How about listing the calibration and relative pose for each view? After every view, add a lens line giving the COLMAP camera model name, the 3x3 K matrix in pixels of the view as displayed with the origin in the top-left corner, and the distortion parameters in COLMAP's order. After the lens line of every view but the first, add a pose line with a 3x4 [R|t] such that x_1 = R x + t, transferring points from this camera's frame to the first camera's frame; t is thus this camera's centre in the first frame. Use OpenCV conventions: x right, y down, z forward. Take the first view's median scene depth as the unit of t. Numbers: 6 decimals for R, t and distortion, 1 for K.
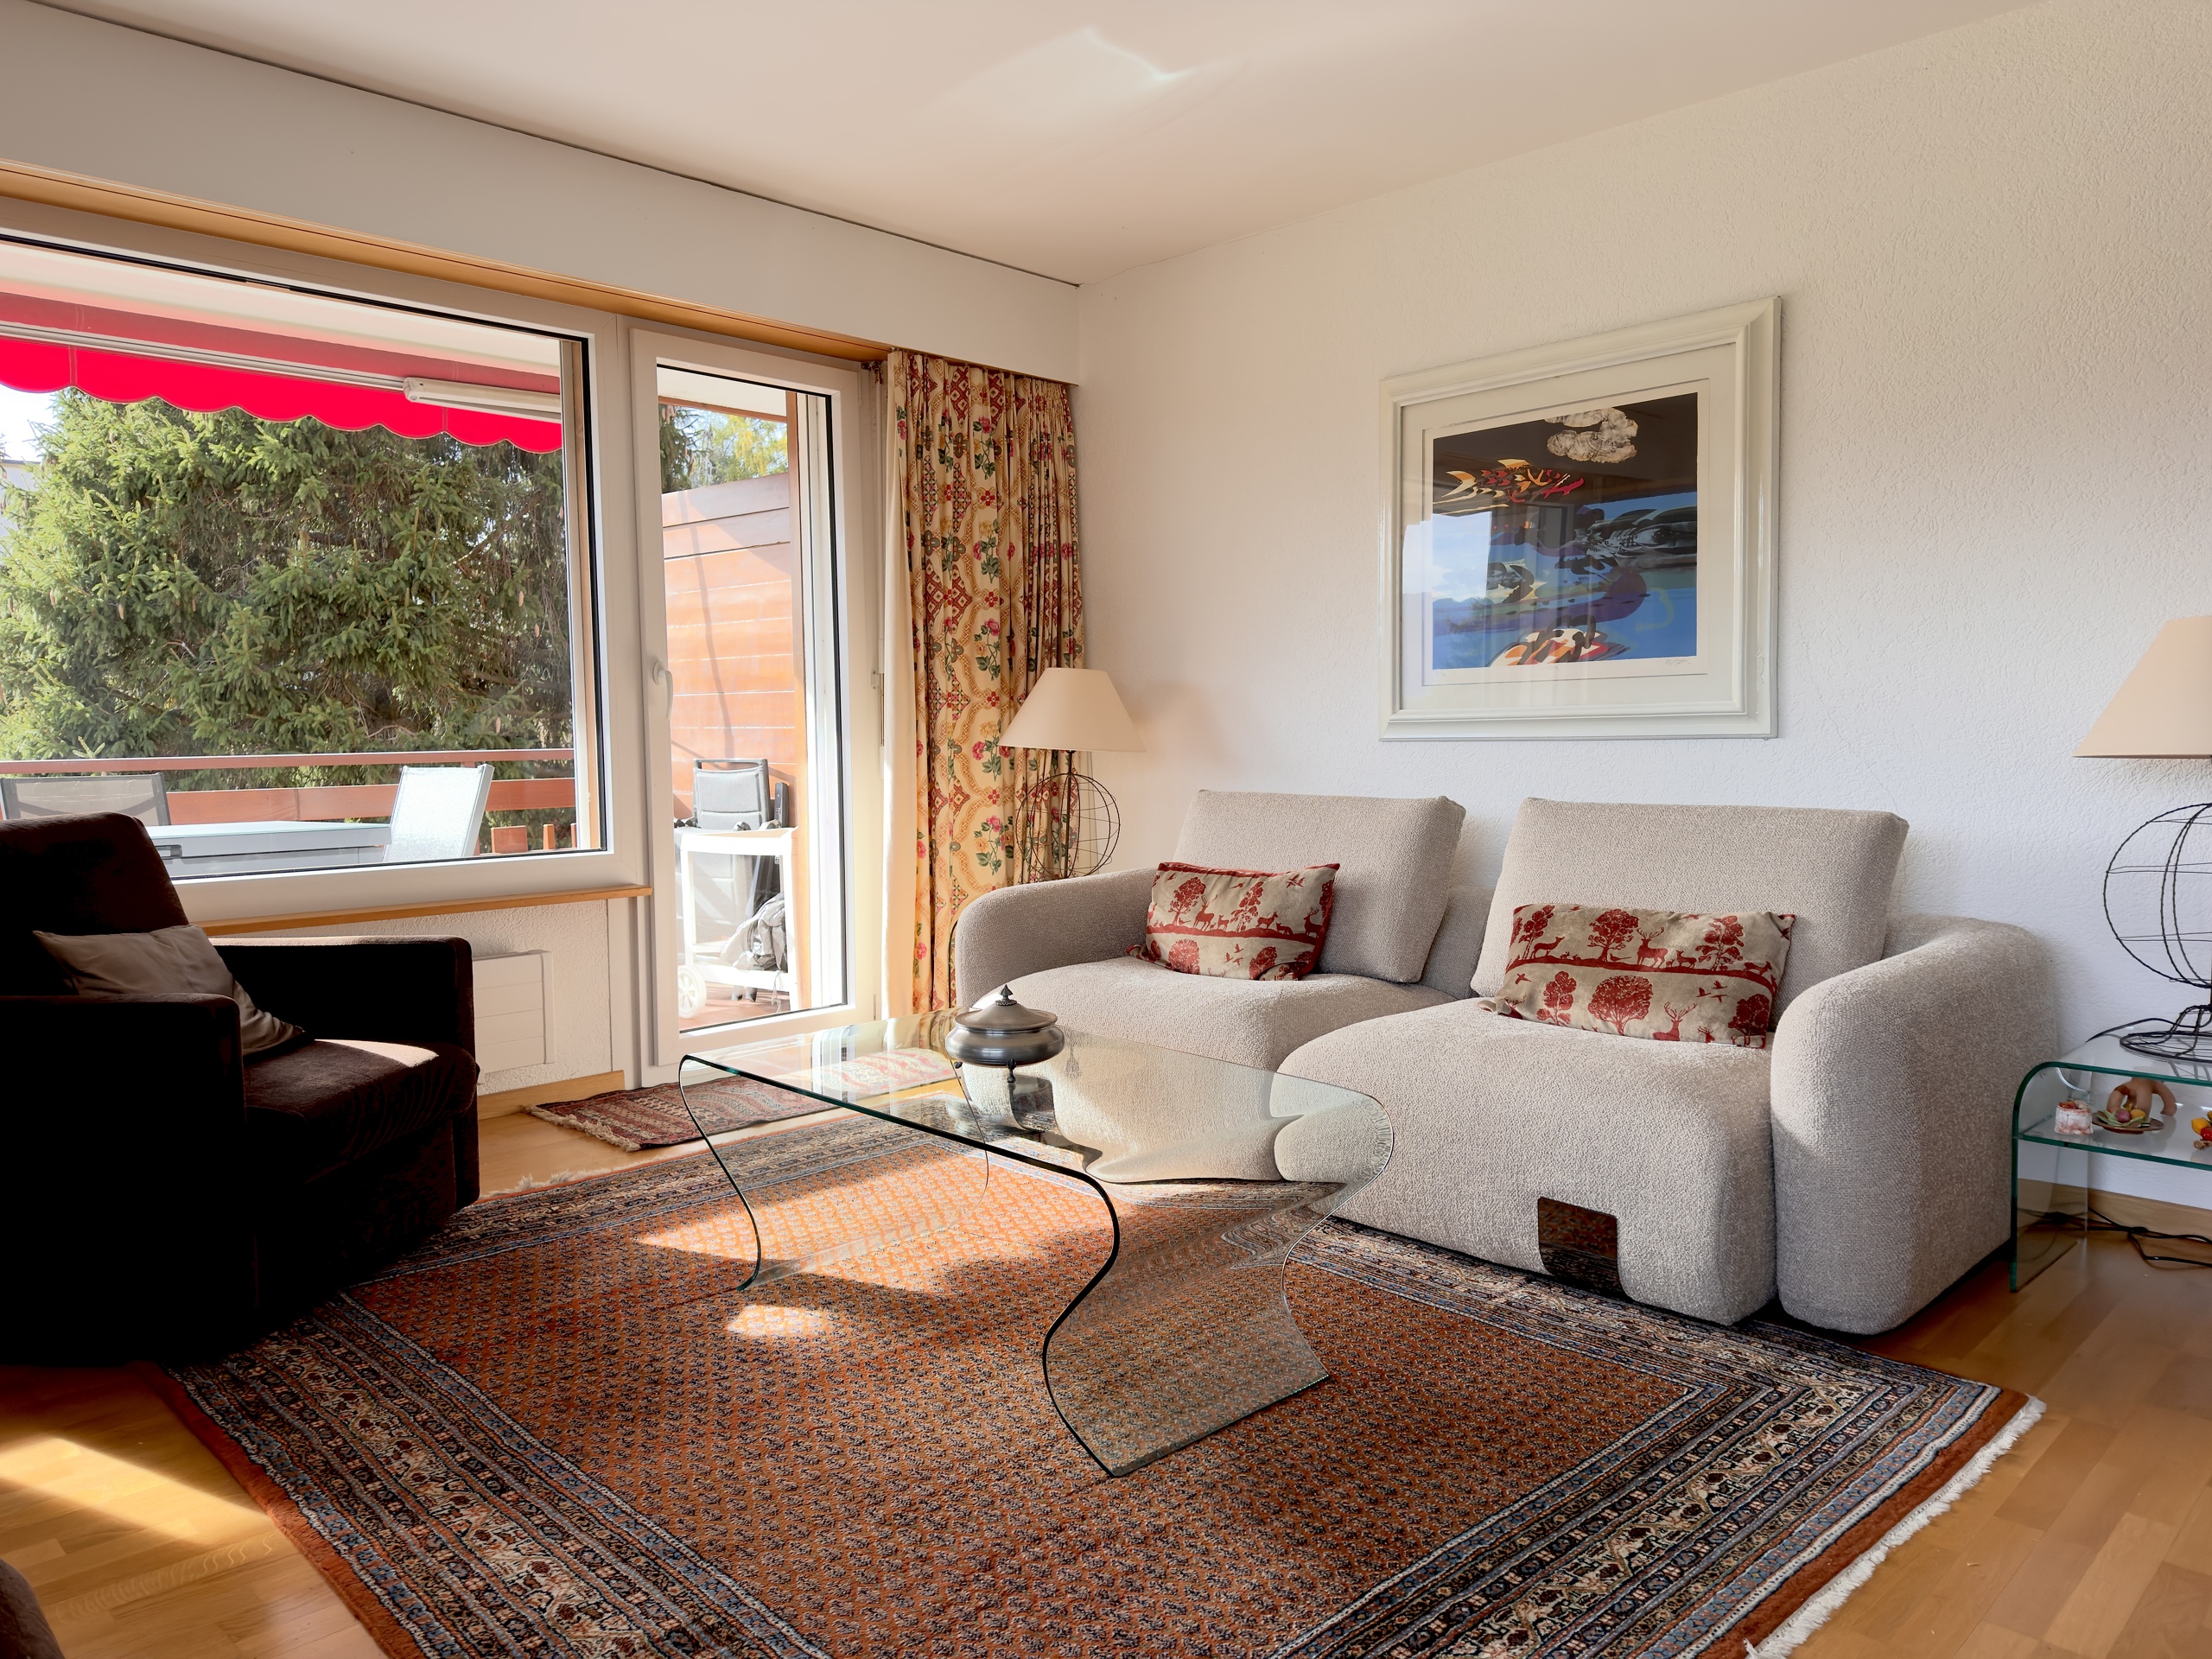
lens RADIAL K [[1550.2, 0, 1122.1], [0, 1550.2, 835.9], [0, 0, 1]] dist [0.098331, -0.125876]
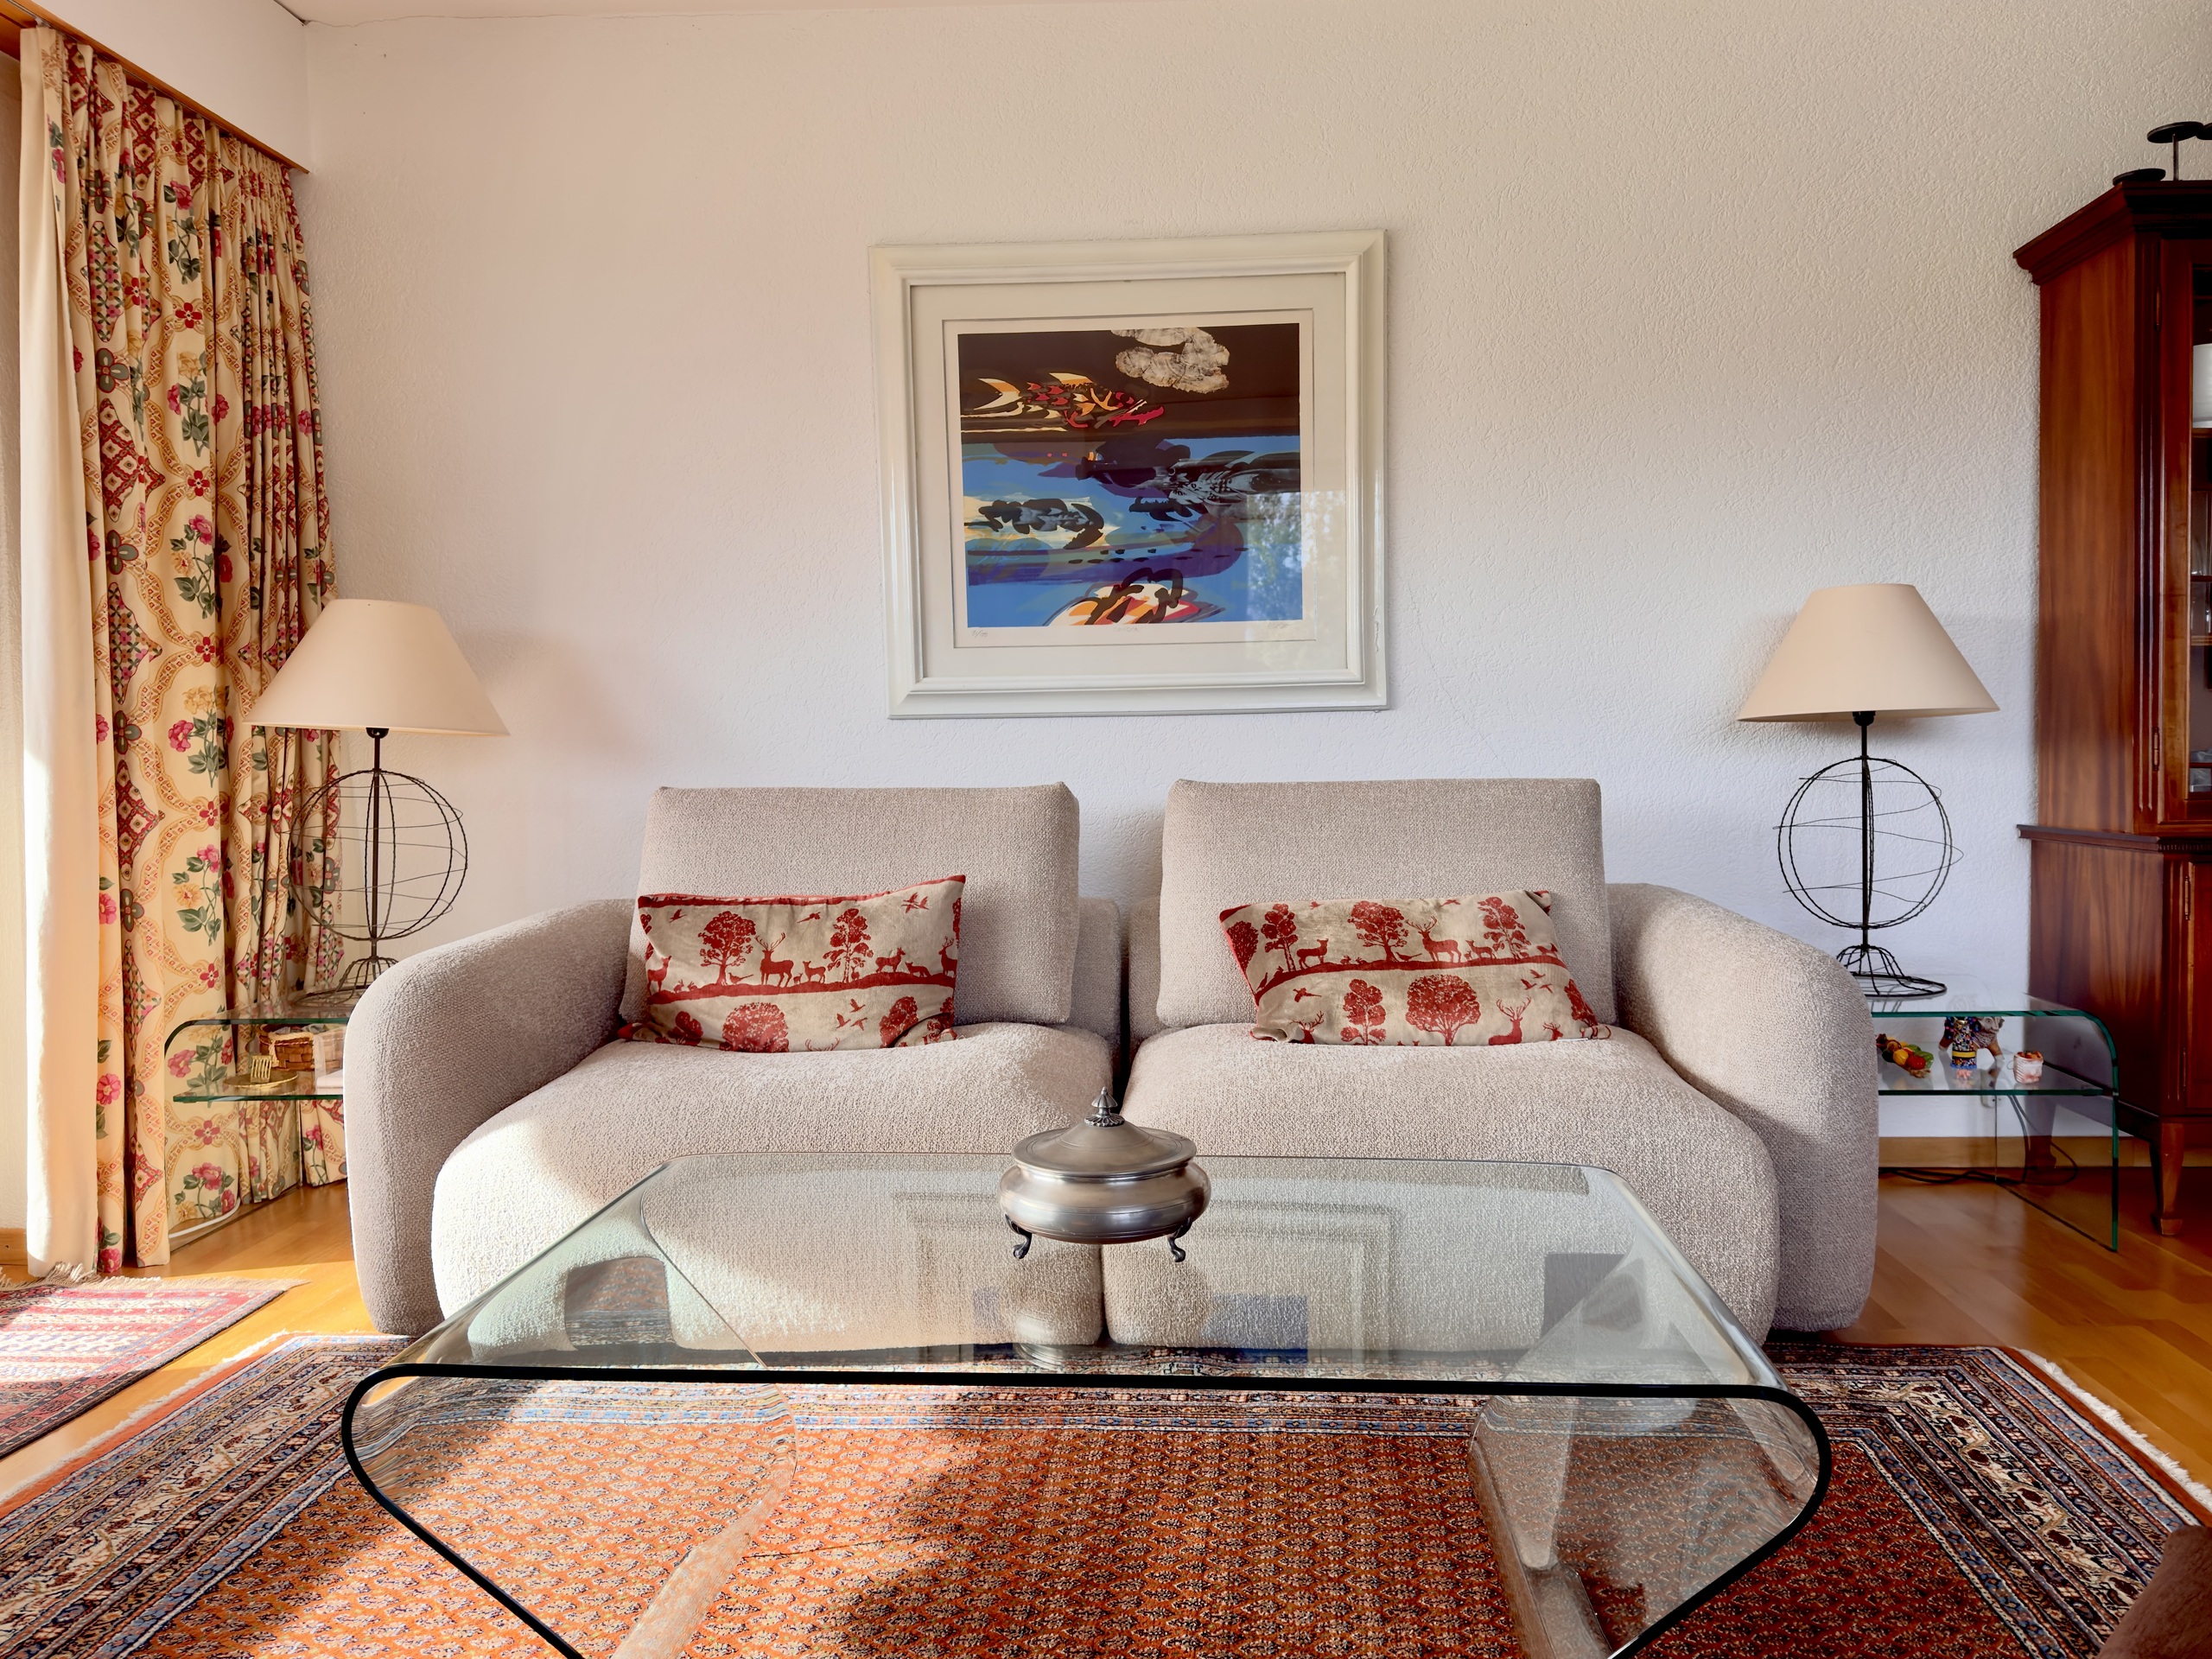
lens RADIAL K [[1550.2, 0, 1111.8], [0, 1550.2, 833.0], [0, 0, 1]] dist [0.098331, -0.125876]
pose [[0.730464, -0.038565, 0.681861, -0.304529], [0.054795, 0.998495, -0.002227, 0.003296], [-0.680749, 0.038989, 0.731478, 0.396426]]
